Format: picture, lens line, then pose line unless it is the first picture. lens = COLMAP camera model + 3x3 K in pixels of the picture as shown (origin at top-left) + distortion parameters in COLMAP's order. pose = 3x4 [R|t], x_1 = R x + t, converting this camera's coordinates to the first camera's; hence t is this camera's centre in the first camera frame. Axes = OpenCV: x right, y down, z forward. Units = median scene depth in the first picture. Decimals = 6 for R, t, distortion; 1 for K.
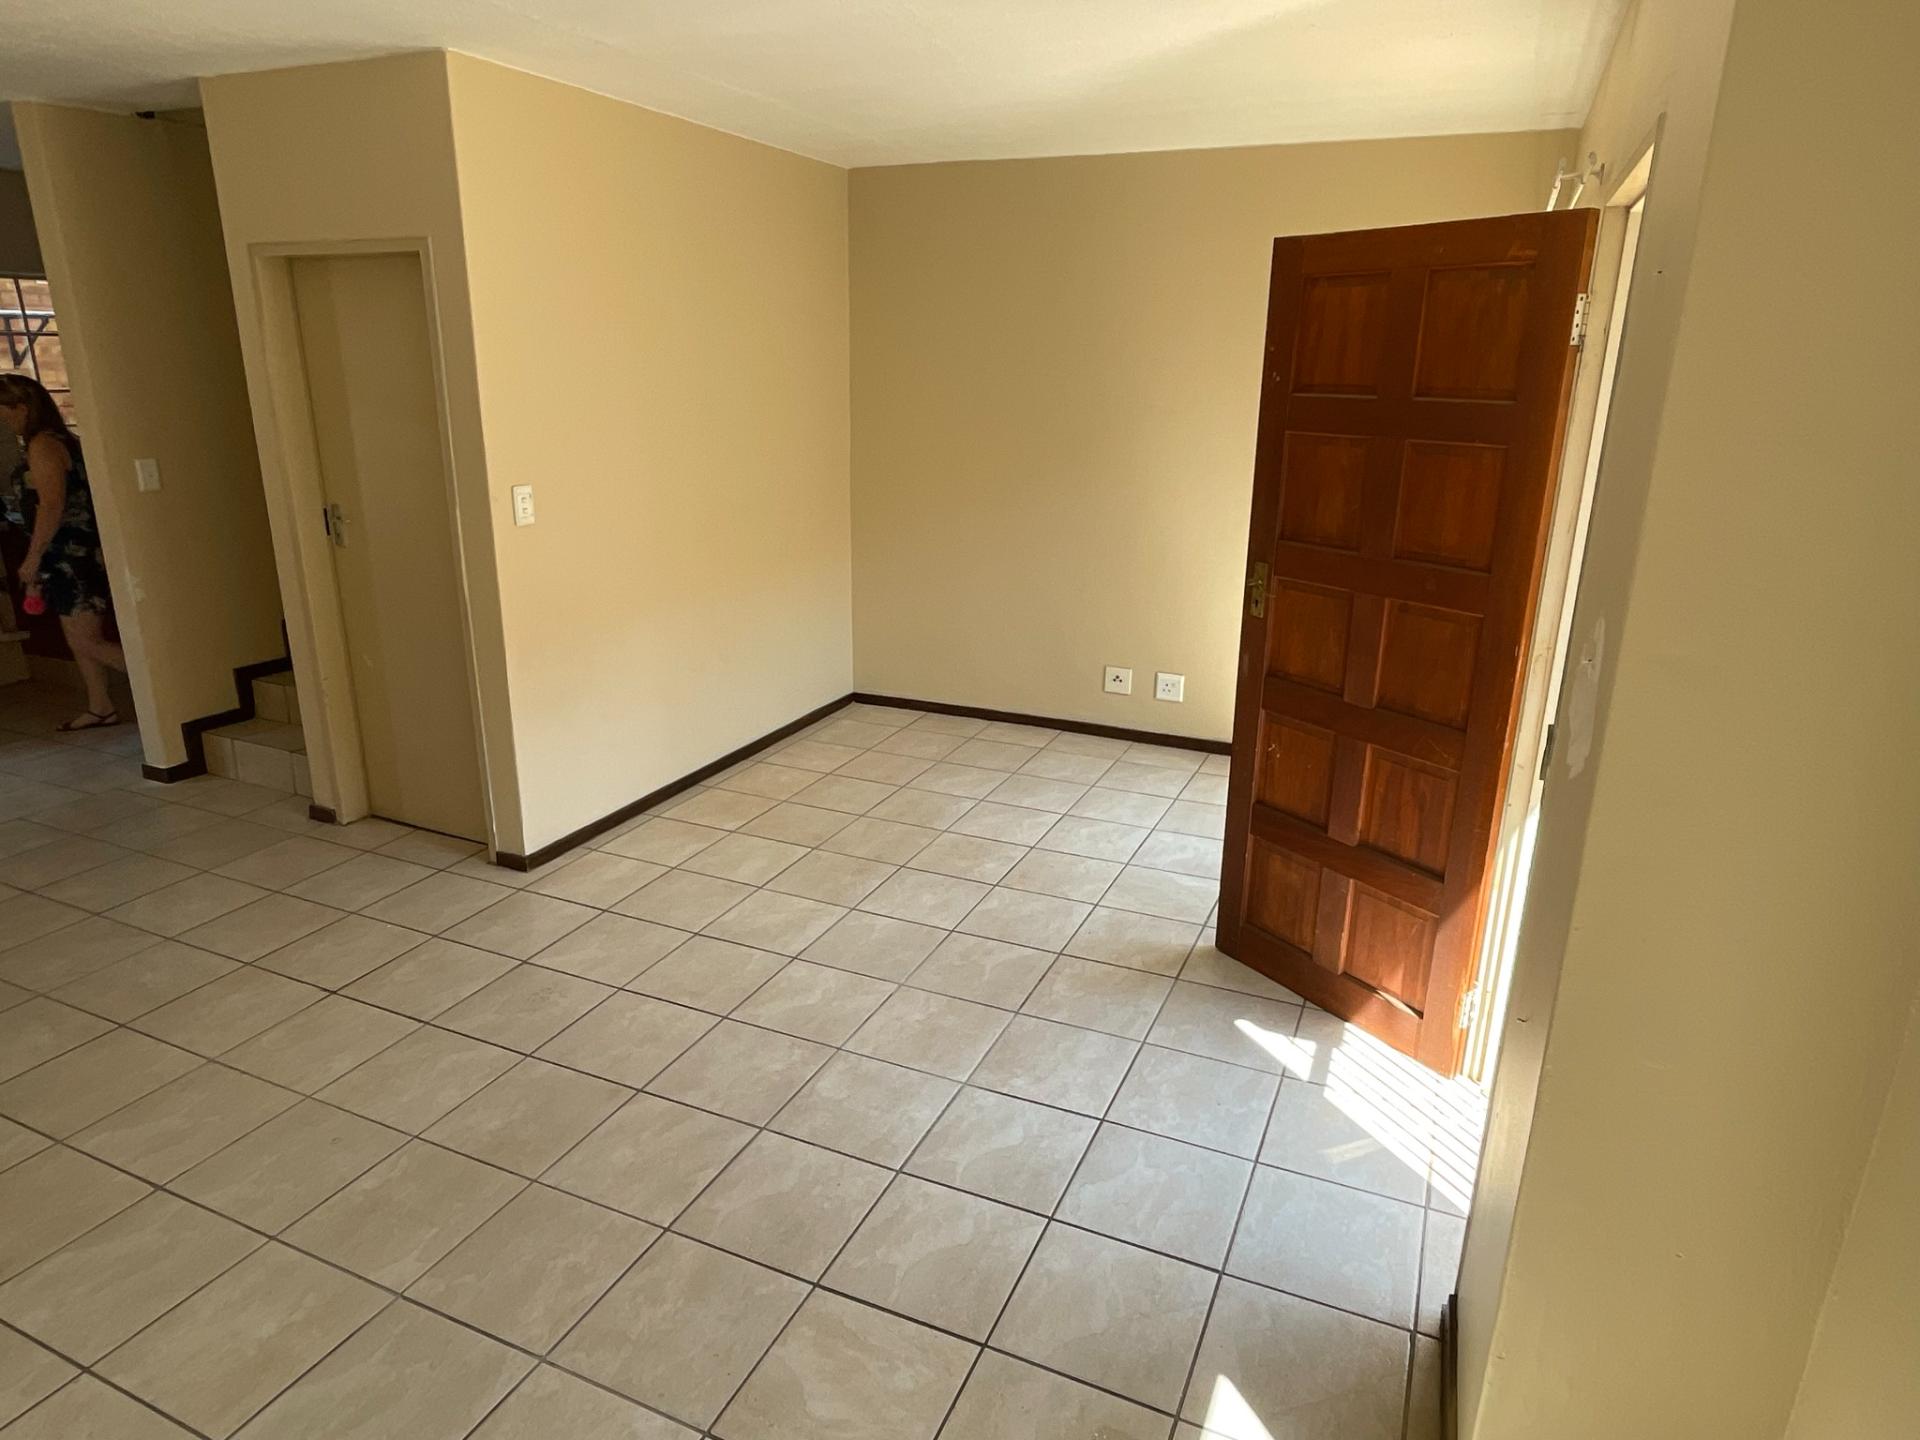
lens RADIAL K [[1166.9, 0, 962.0], [0, 1166.9, 715.4], [0, 0, 1]] dist [0.002177, -0.002535]
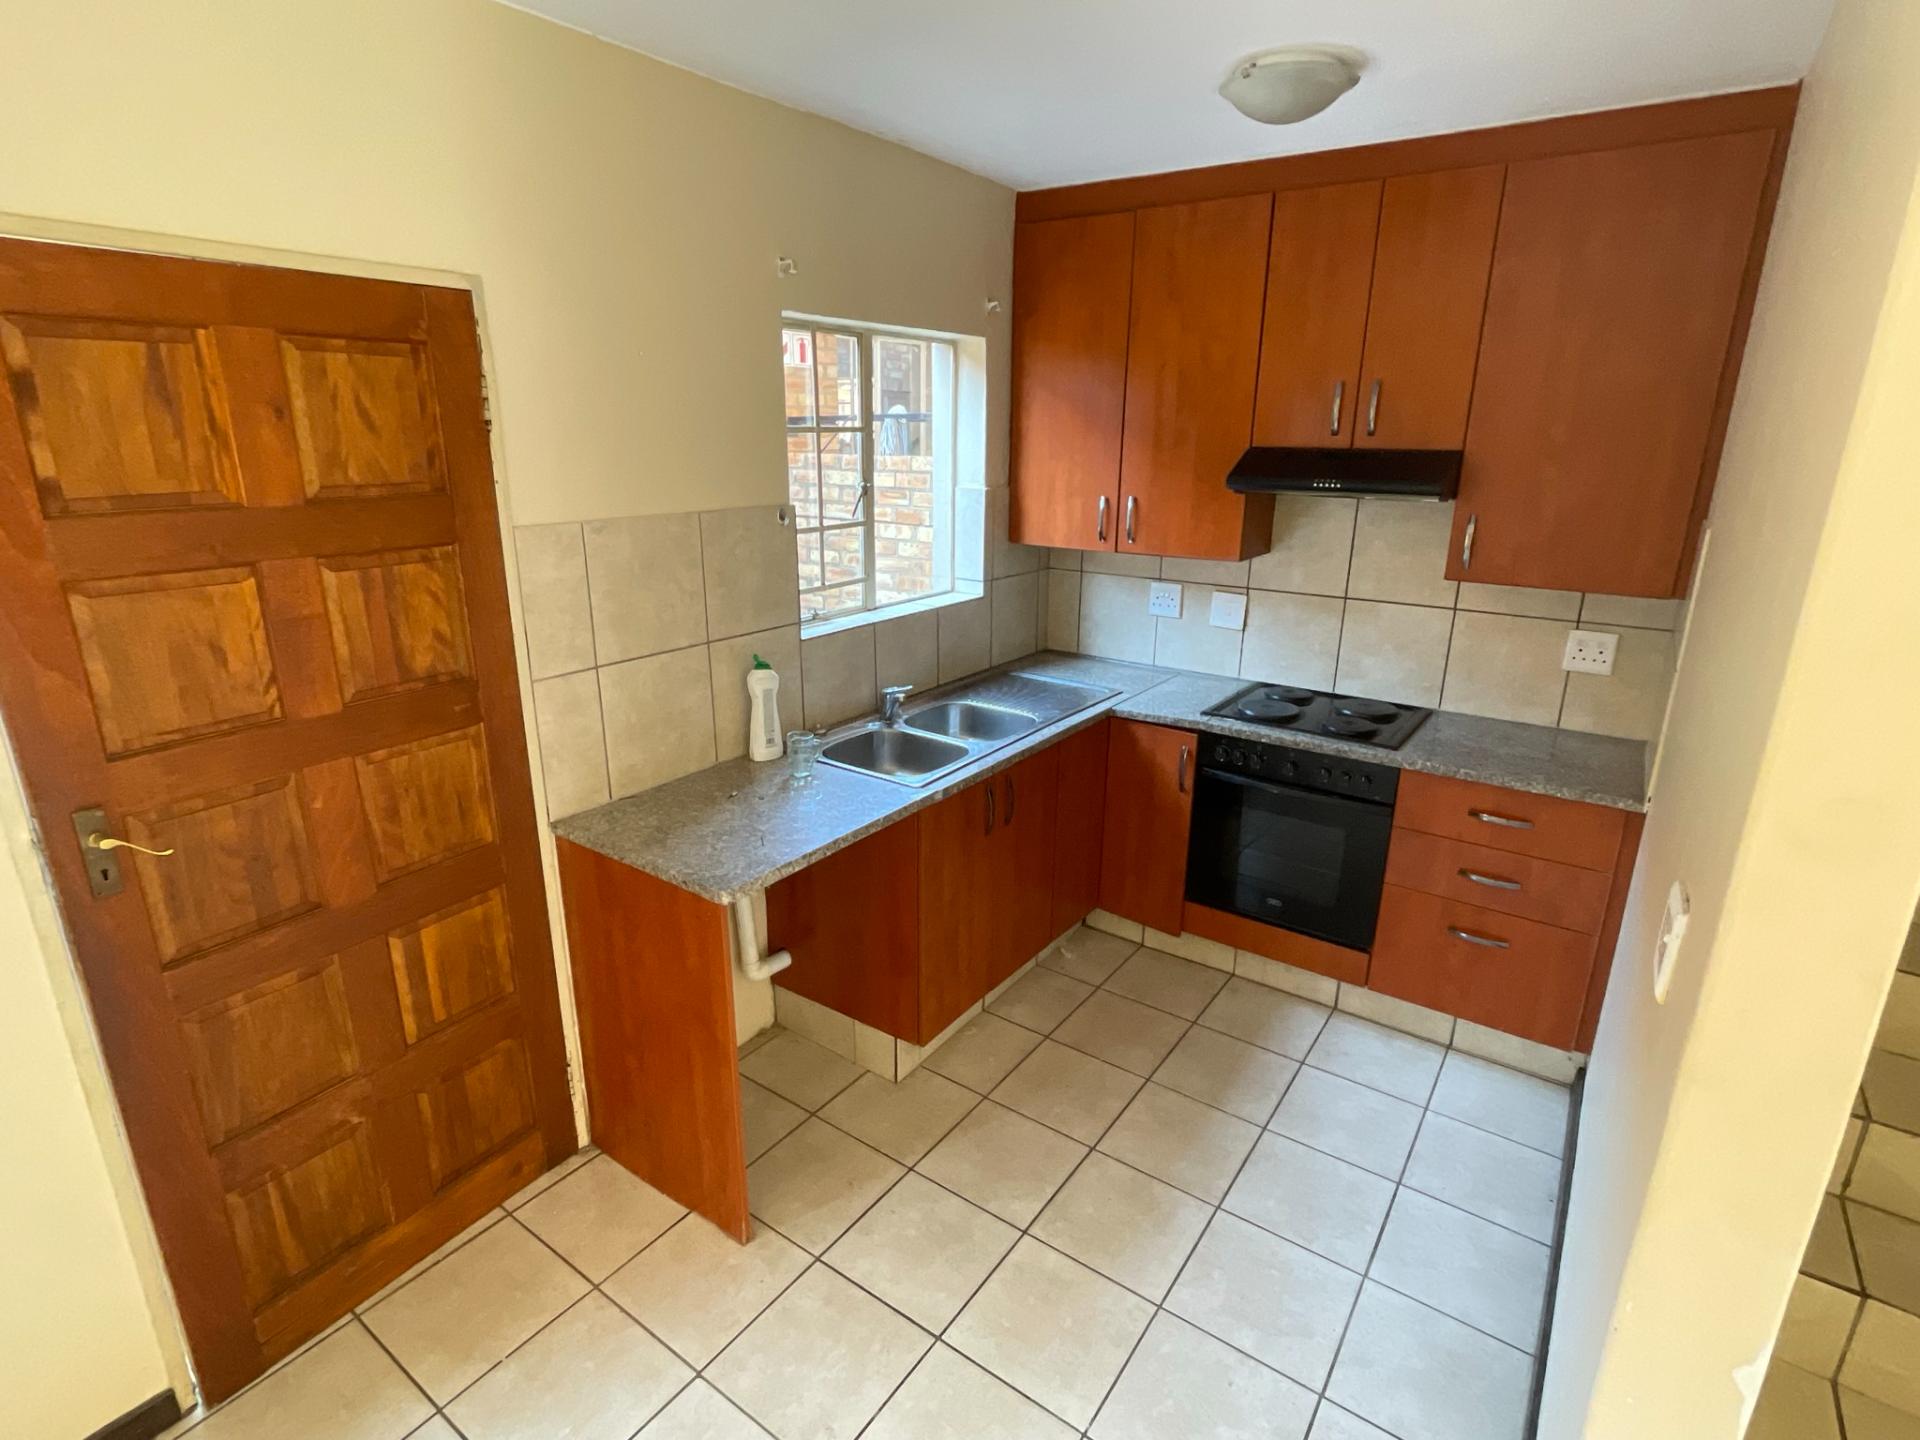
lens RADIAL K [[974.2, 0, 947.6], [0, 974.2, 725.4], [0, 0, 1]] dist [0.011636, -0.000939]
pose [[0.979750, 0.046739, -0.194692, -1.081088], [-0.048286, 0.998828, -0.003205, -0.313522], [0.194314, 0.012541, 0.980859, 0.935528]]
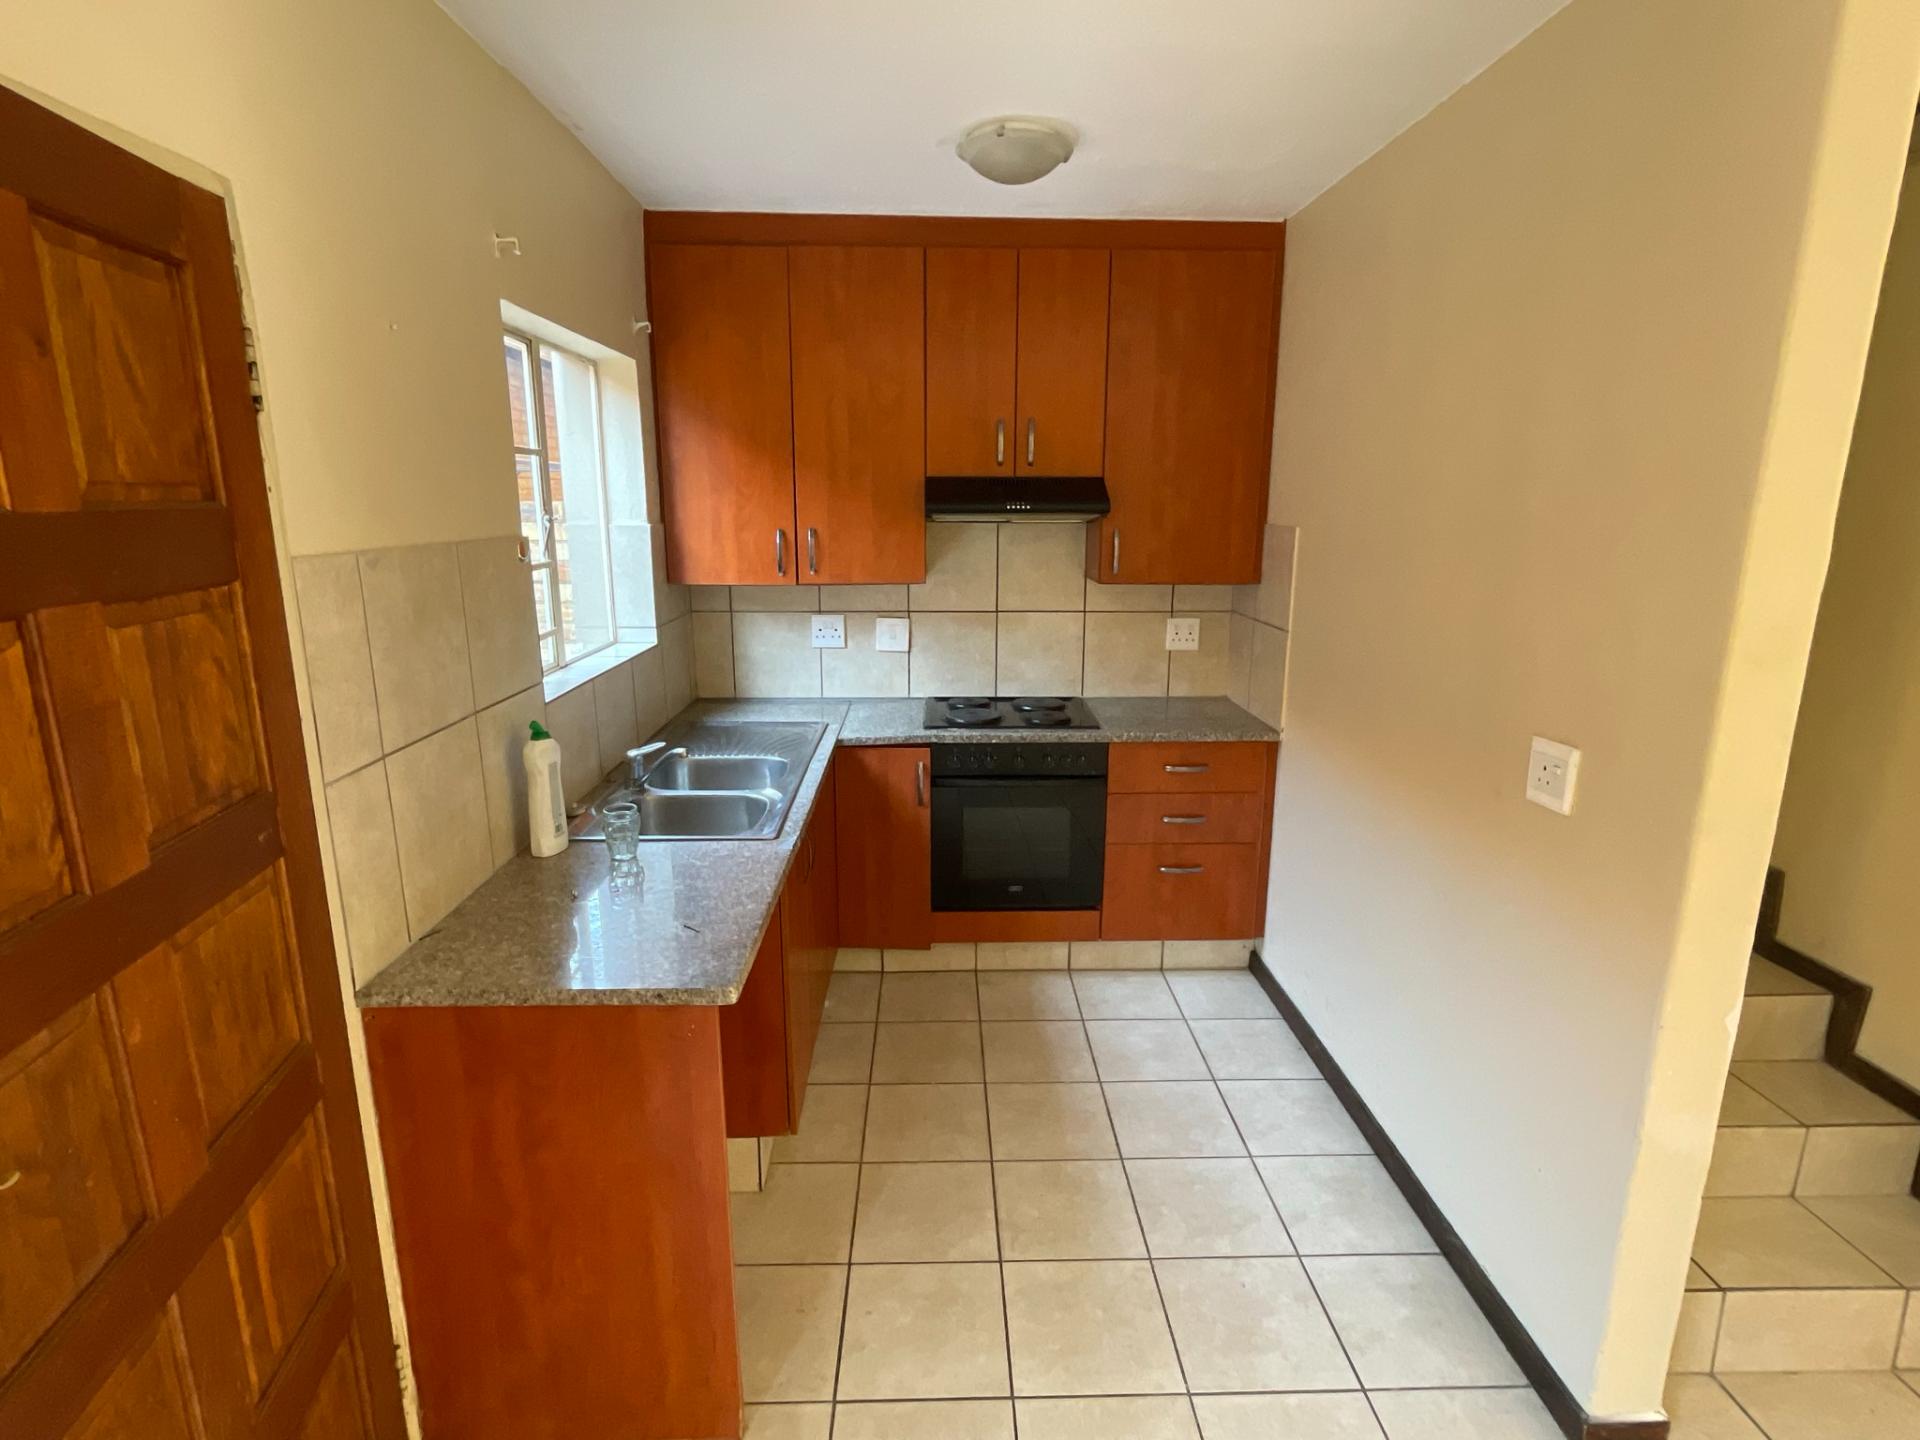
lens RADIAL K [[974.2, 0, 968.8], [0, 974.2, 725.0], [0, 0, 1]] dist [0.011636, -0.000939]
pose [[0.900828, -0.116455, 0.418267, -1.376189], [0.144569, 0.988838, -0.036045, -0.301992], [-0.409401, 0.092939, 0.907608, 0.993769]]
